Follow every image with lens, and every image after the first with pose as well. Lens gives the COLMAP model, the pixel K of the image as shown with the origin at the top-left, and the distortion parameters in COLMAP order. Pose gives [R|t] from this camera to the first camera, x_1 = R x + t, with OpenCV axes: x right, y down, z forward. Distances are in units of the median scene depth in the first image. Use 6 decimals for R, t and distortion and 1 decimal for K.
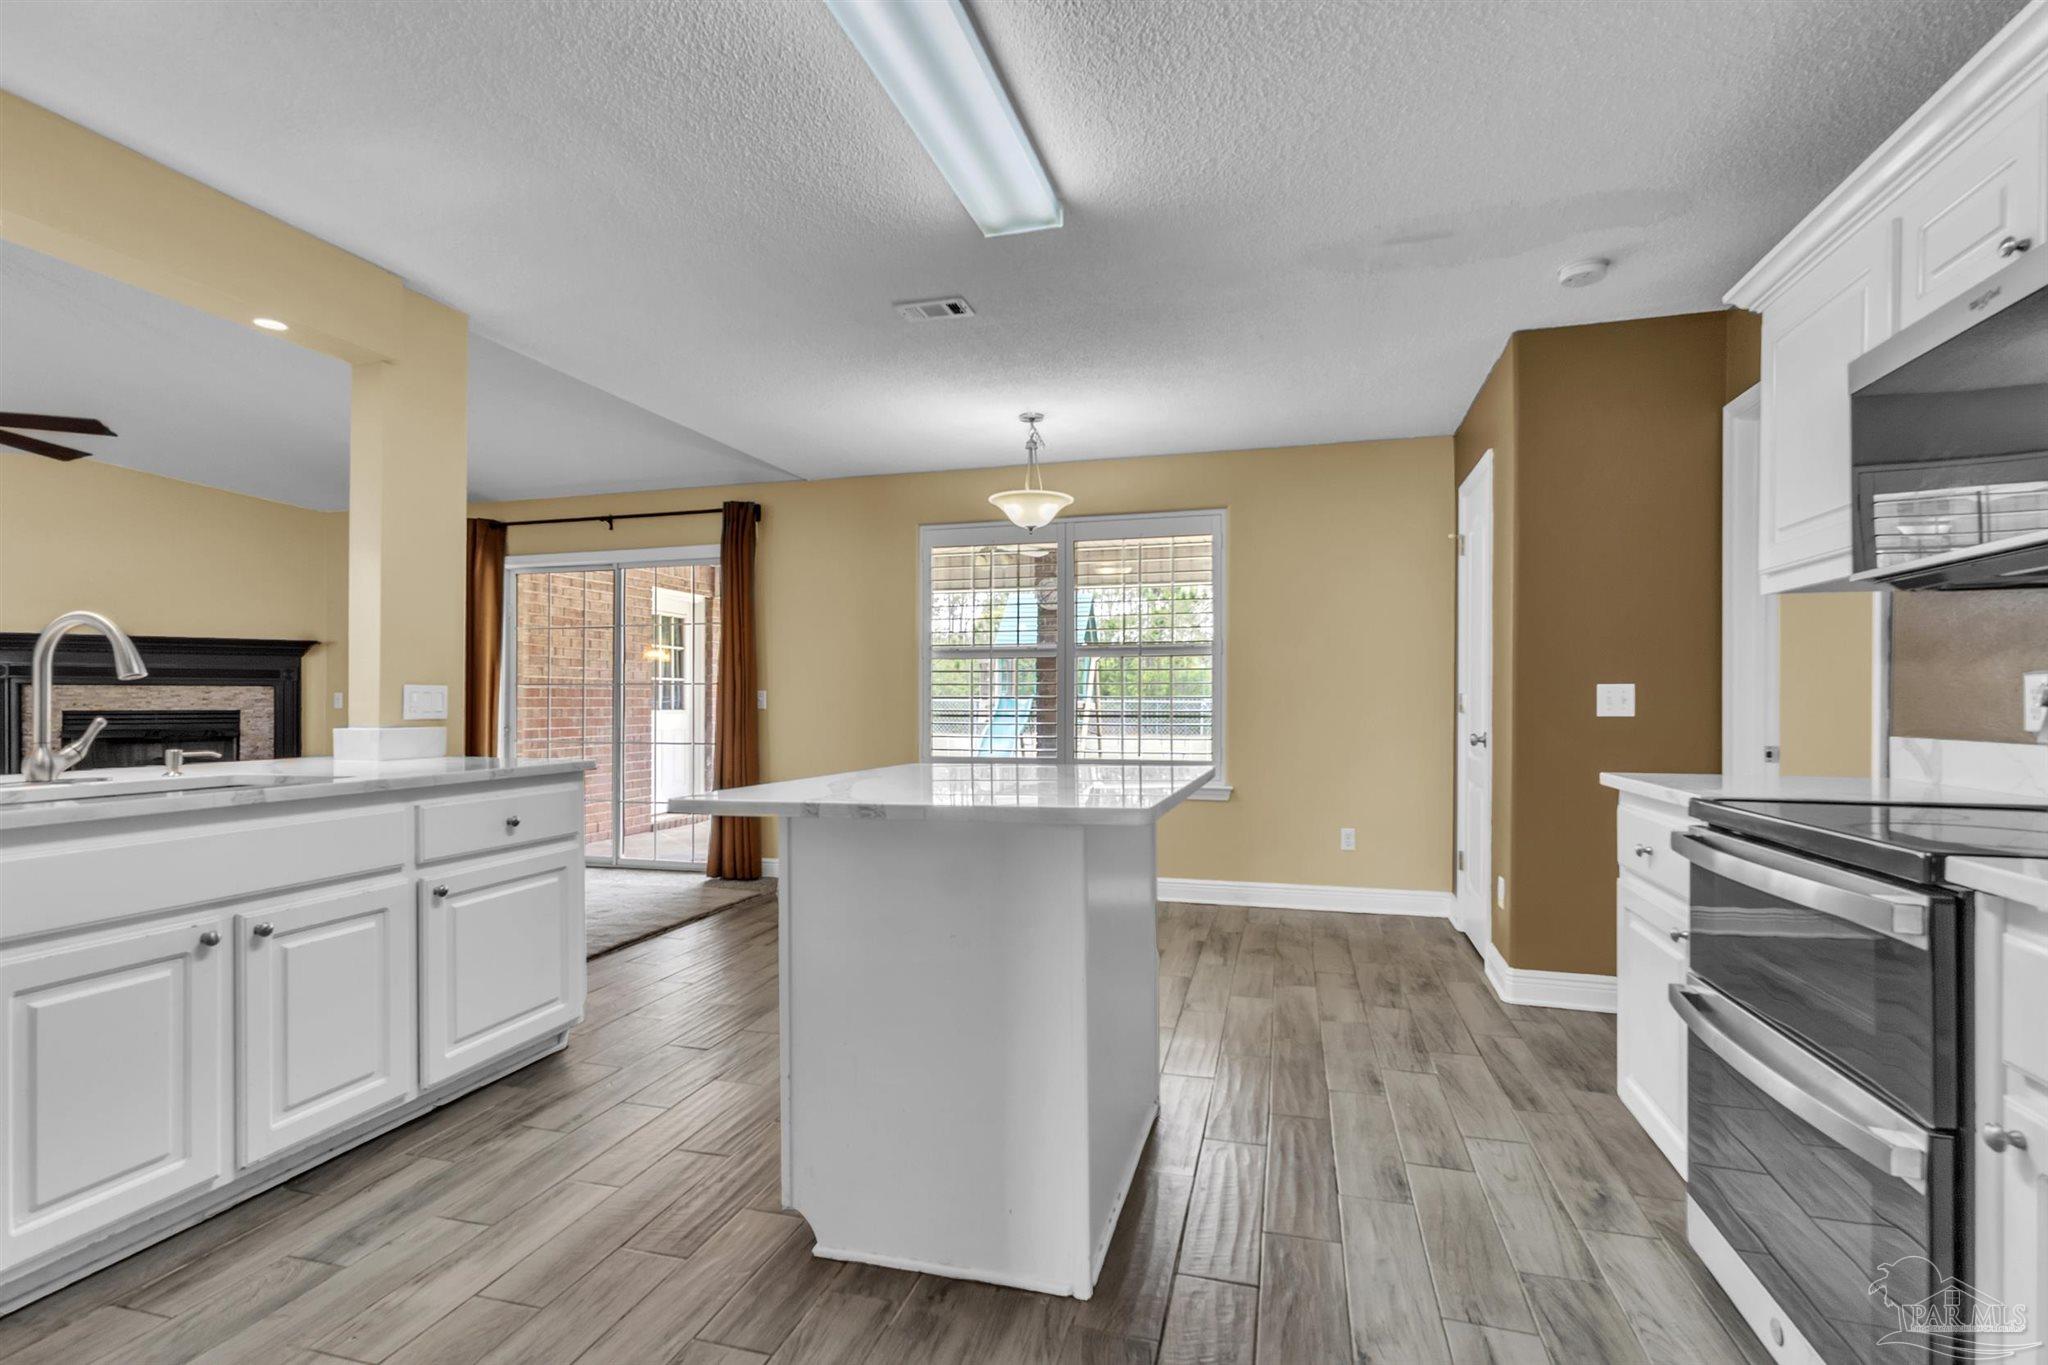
lens RADIAL K [[969.5, 0, 1024.3], [0, 969.5, 689.8], [0, 0, 1]] dist [-0.000573, 0.000626]
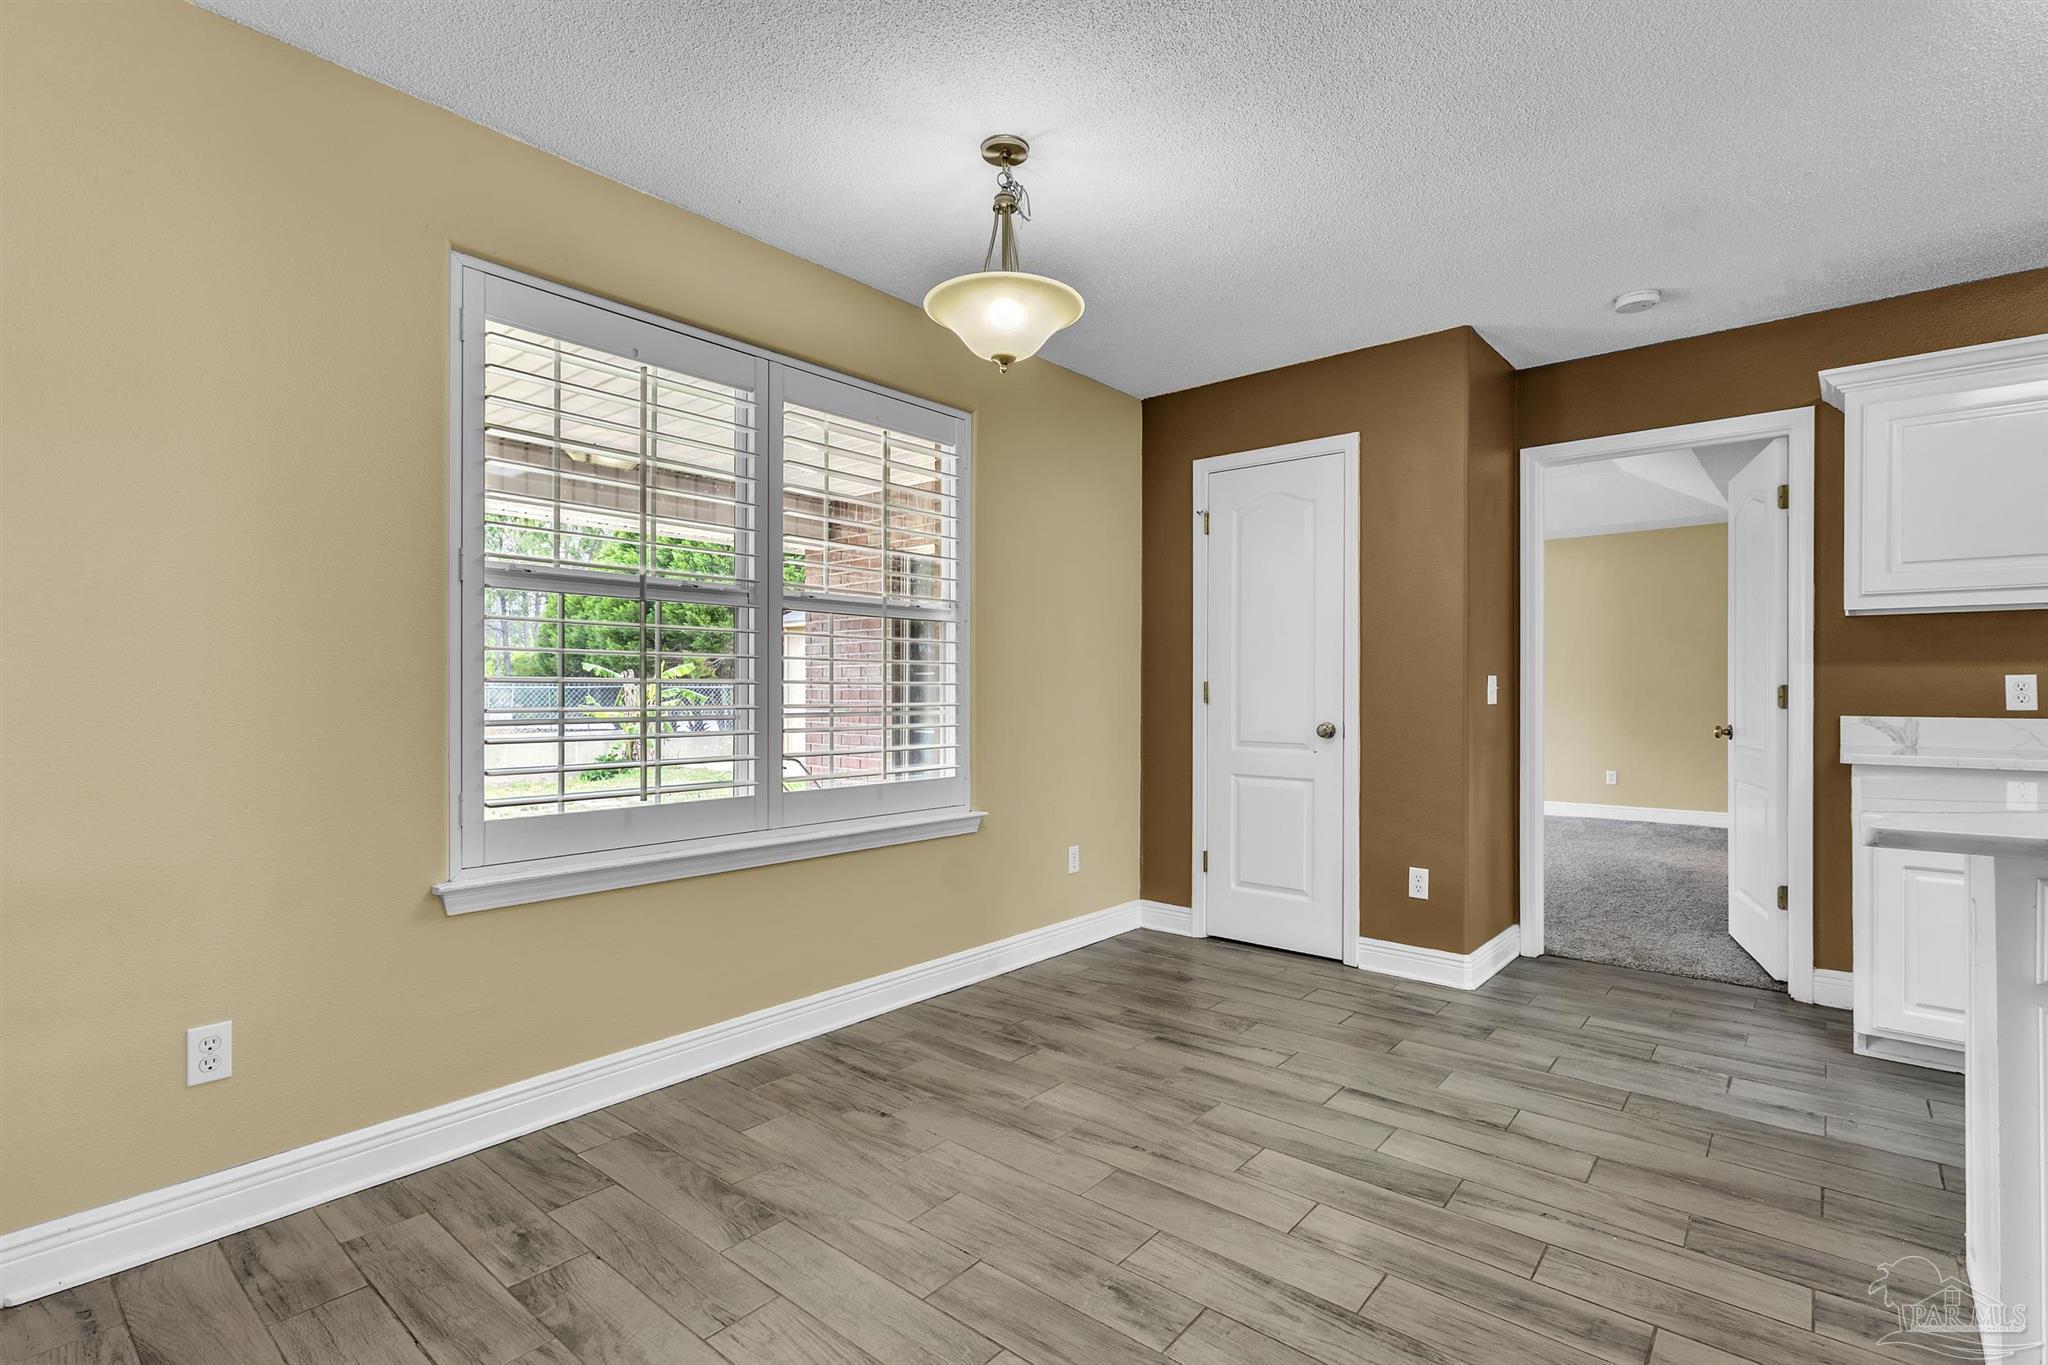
lens RADIAL K [[969.5, 0, 1024.3], [0, 969.5, 689.8], [0, 0, 1]] dist [-0.000573, 0.000626]
pose [[0.423642, 0.005914, 0.905810, -0.564817], [-0.012406, 0.999923, -0.000726, 0.015960], [-0.905745, -0.010930, 0.423683, 0.928281]]
